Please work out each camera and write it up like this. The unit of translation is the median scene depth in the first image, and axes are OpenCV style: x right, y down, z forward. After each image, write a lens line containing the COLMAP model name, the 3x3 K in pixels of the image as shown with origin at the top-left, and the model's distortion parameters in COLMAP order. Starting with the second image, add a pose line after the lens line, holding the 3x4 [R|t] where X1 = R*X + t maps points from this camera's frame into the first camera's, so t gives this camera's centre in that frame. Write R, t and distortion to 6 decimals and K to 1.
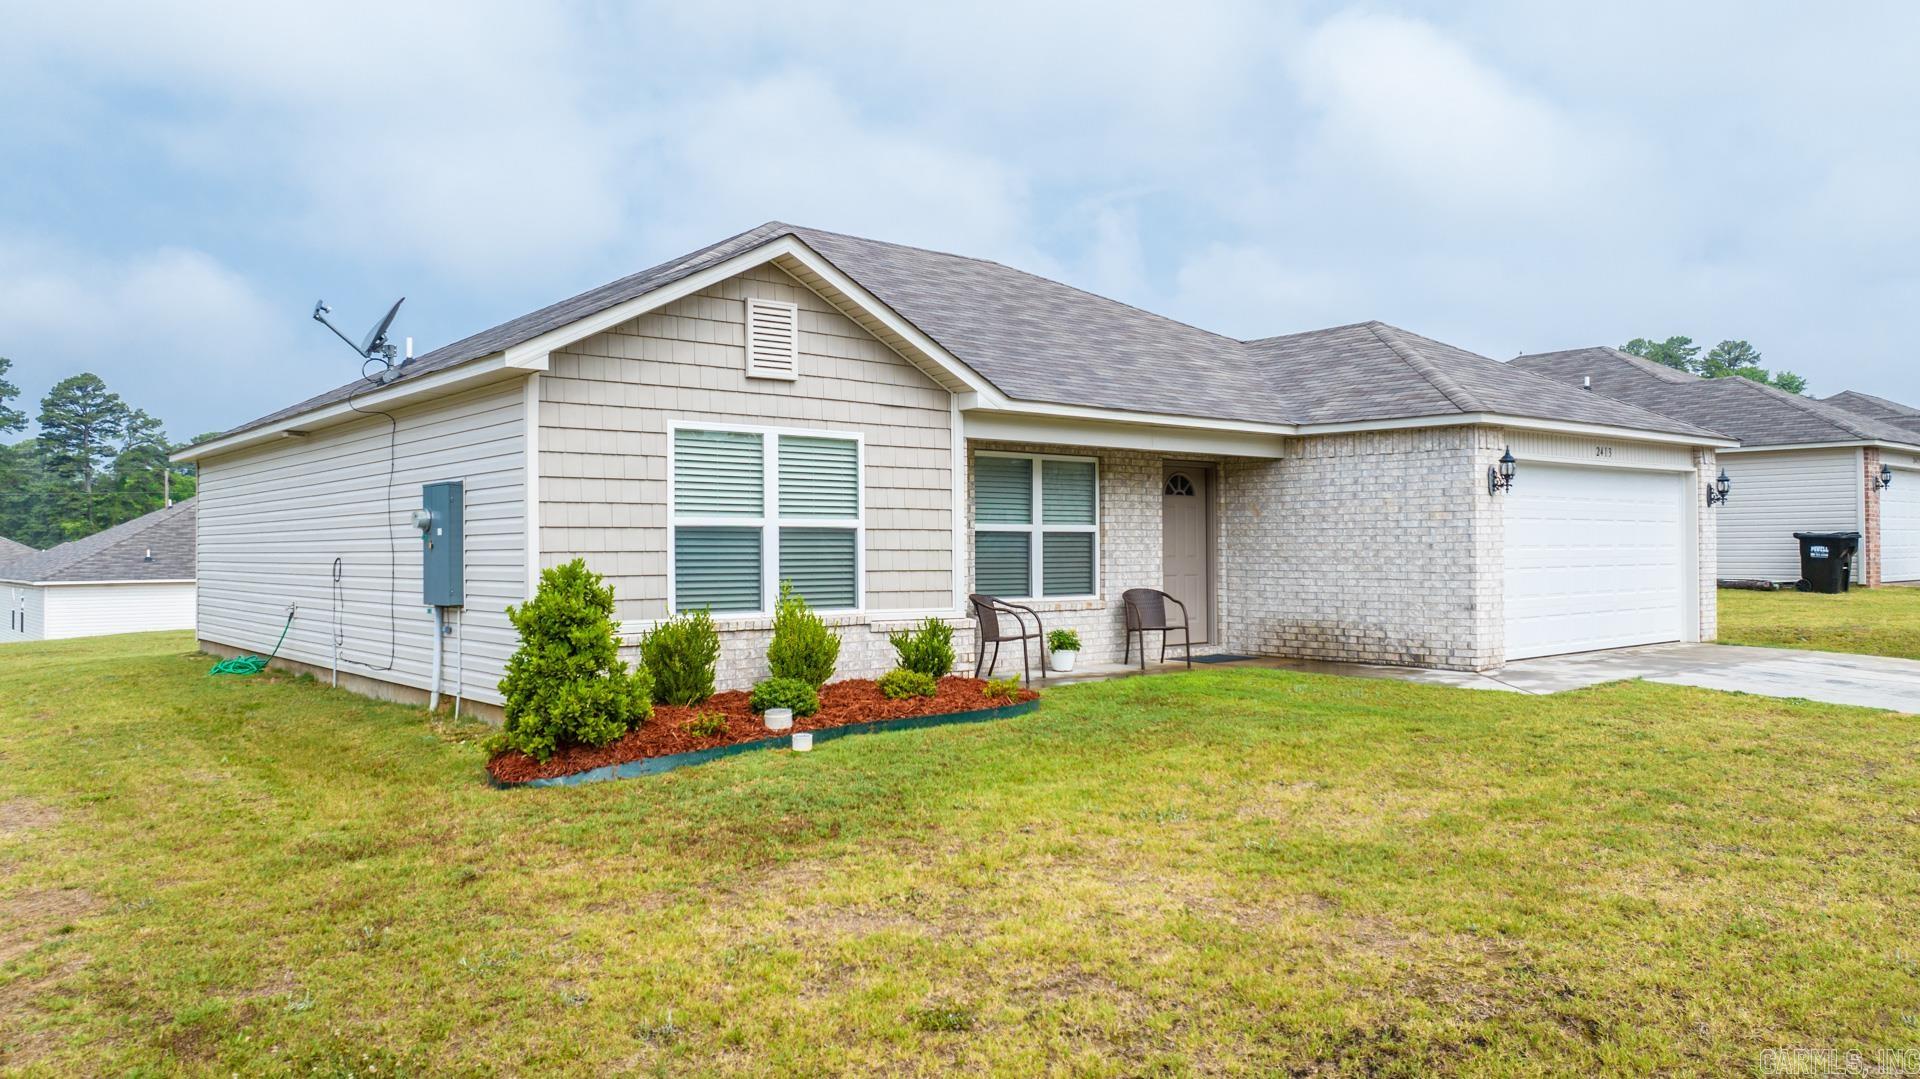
lens RADIAL K [[1348.2, 0, 959.6], [0, 1348.2, 540.5], [0, 0, 1]] dist [-0.016674, 0.019280]
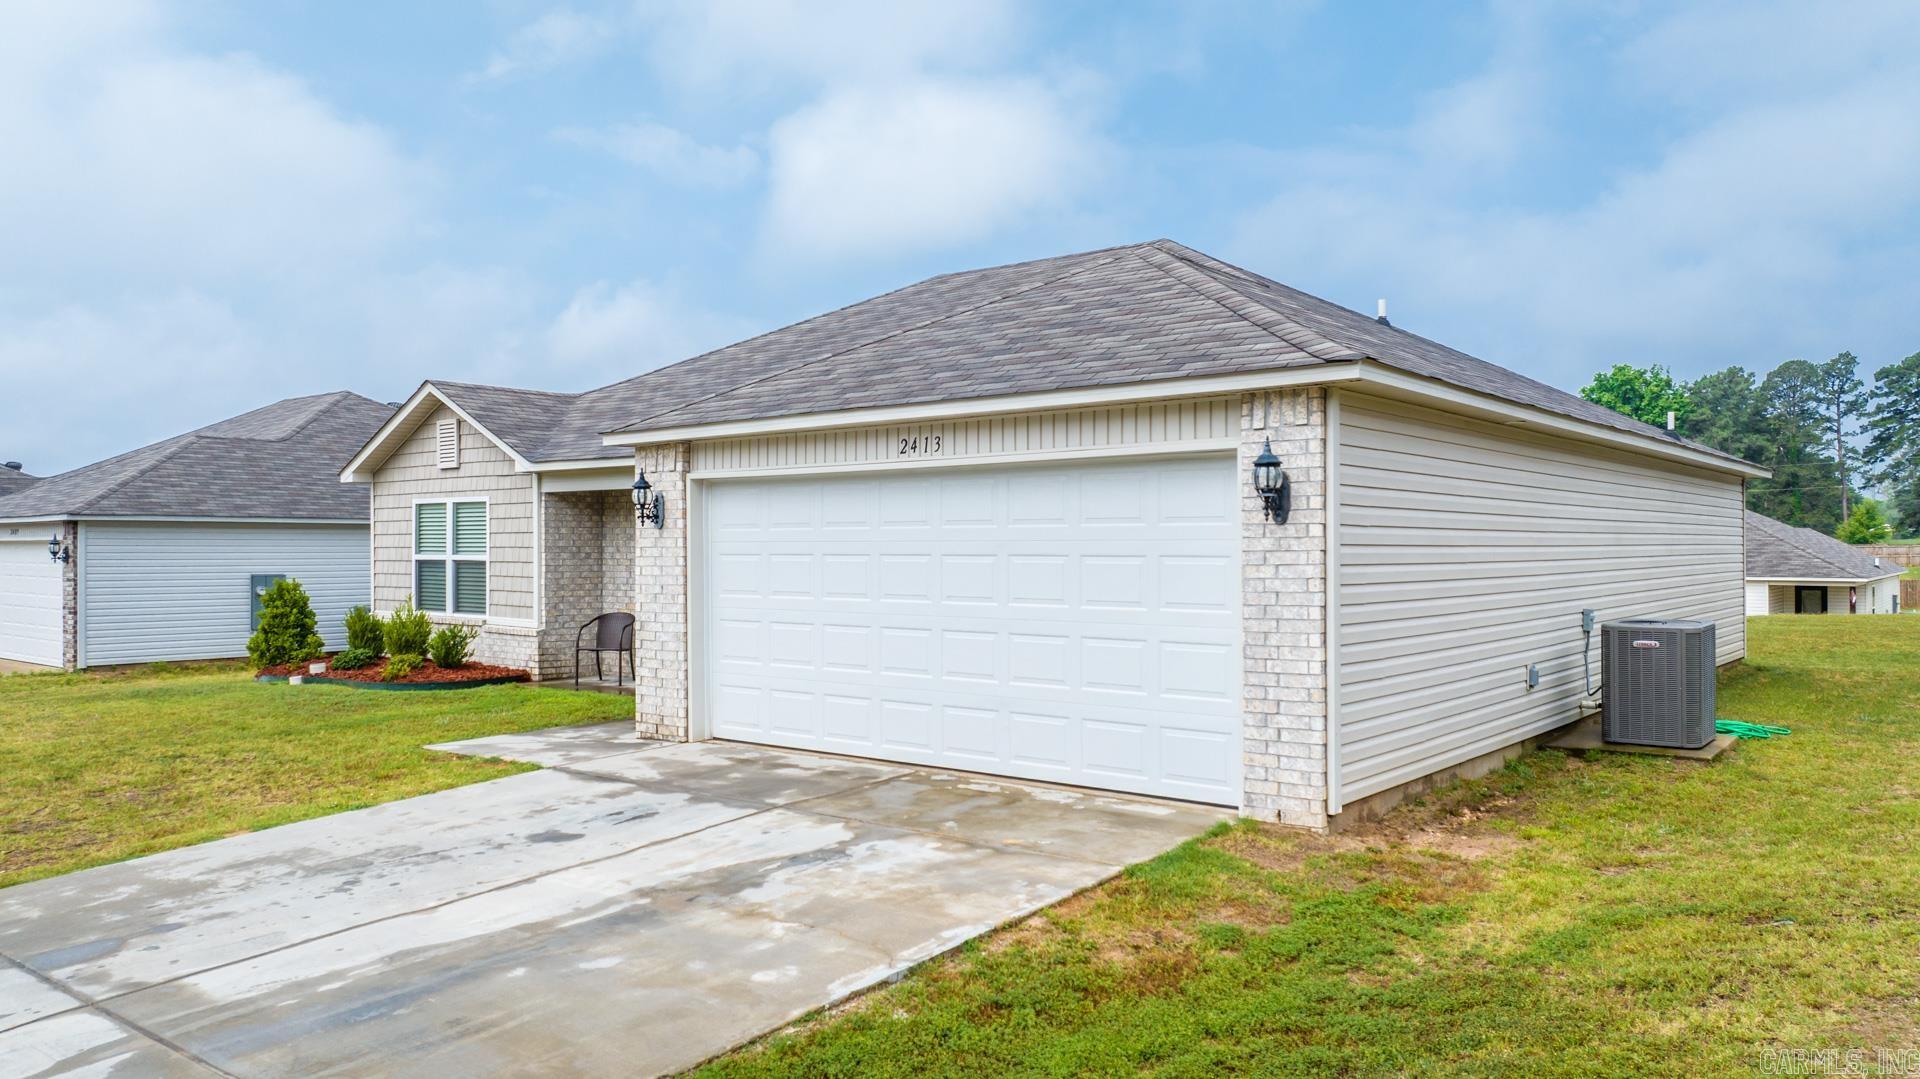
lens RADIAL K [[1348.2, 0, 968.5], [0, 1348.2, 535.7], [0, 0, 1]] dist [-0.016674, 0.019280]
pose [[0.198347, 0.000045, -0.980132, 1.497246], [0.009889, 0.999949, 0.002047, -0.035176], [0.980082, -0.010099, 0.198337, 1.236676]]
